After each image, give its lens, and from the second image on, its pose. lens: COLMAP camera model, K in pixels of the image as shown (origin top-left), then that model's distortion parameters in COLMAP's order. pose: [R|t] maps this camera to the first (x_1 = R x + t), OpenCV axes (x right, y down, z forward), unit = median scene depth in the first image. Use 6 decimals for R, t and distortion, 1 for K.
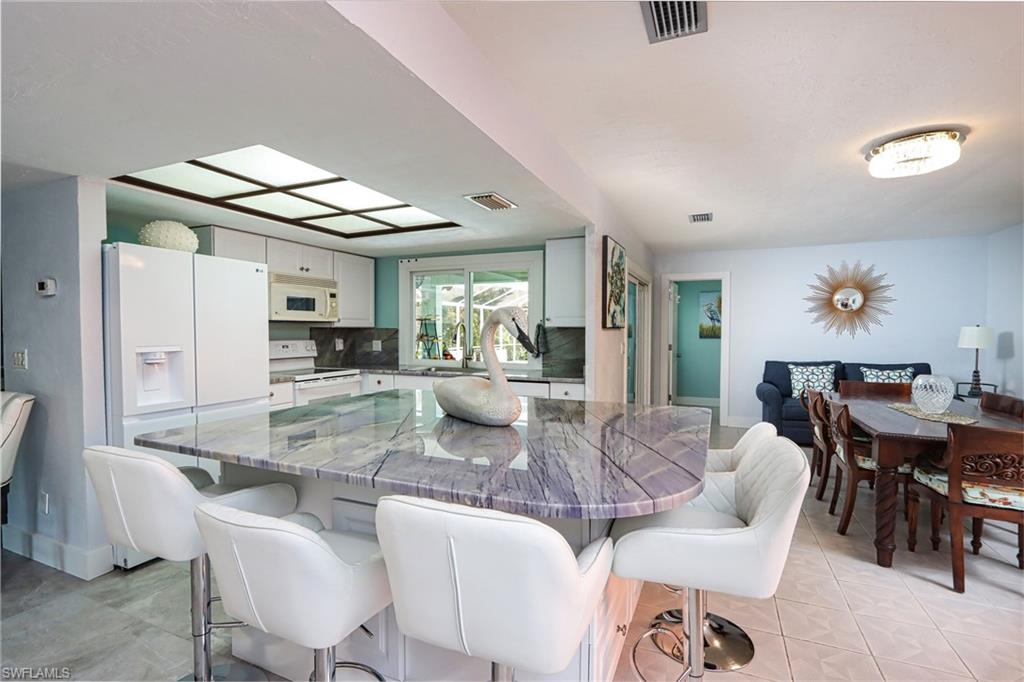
lens RADIAL K [[469.7, 0, 511.4], [0, 469.7, 339.6], [0, 0, 1]] dist [-0.004621, -0.000390]
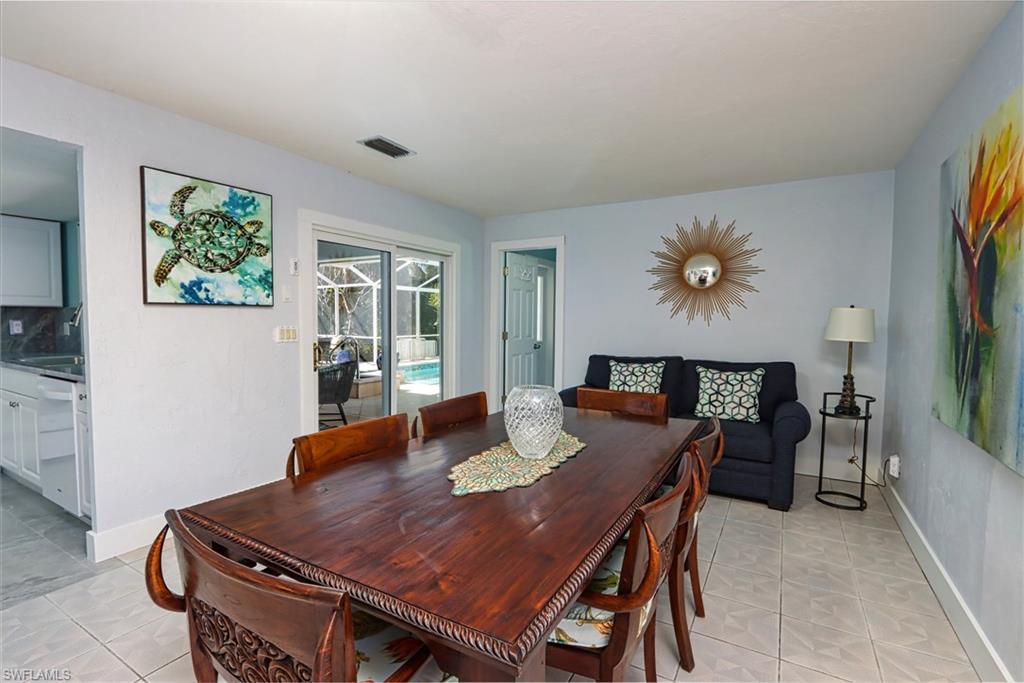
lens RADIAL K [[469.7, 0, 509.8], [0, 469.7, 344.8], [0, 0, 1]] dist [-0.004621, -0.000390]
pose [[0.992547, 0.013420, -0.121124, 0.587029], [-0.008712, 0.999189, 0.039309, 0.001453], [0.121553, -0.037961, 0.991859, 0.282537]]
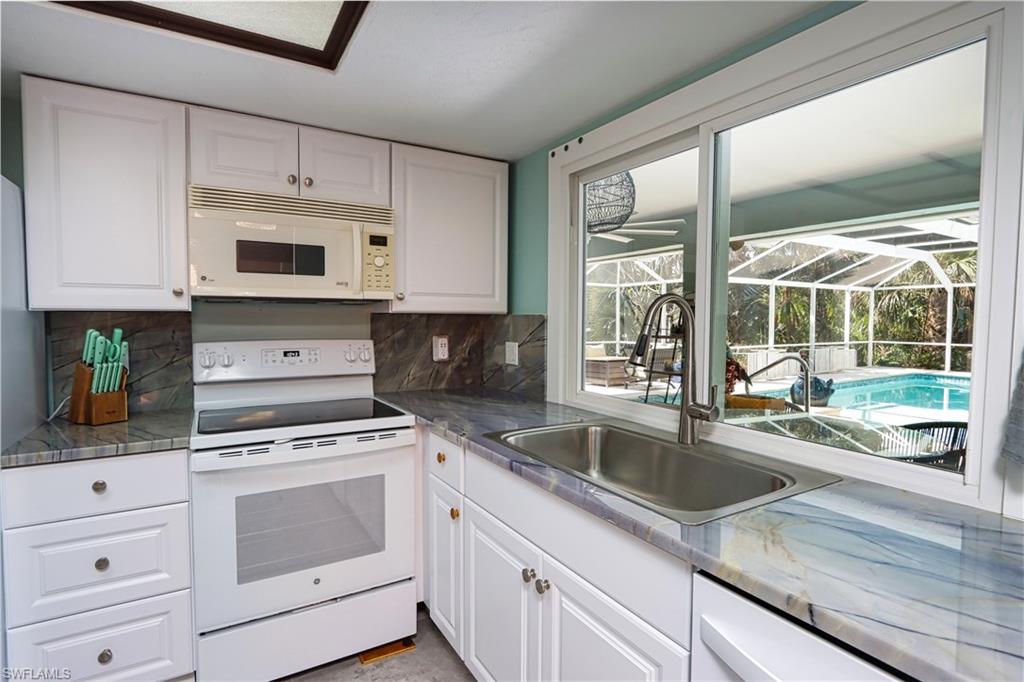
lens RADIAL K [[506.3, 0, 511.6], [0, 506.3, 336.5], [0, 0, 1]] dist [-0.001878, 0.000004]
pose [[0.820015, 0.021847, -0.571925, -0.004090], [-0.013941, 0.999737, 0.018200, -0.012647], [0.572172, -0.006951, 0.820104, 0.598622]]
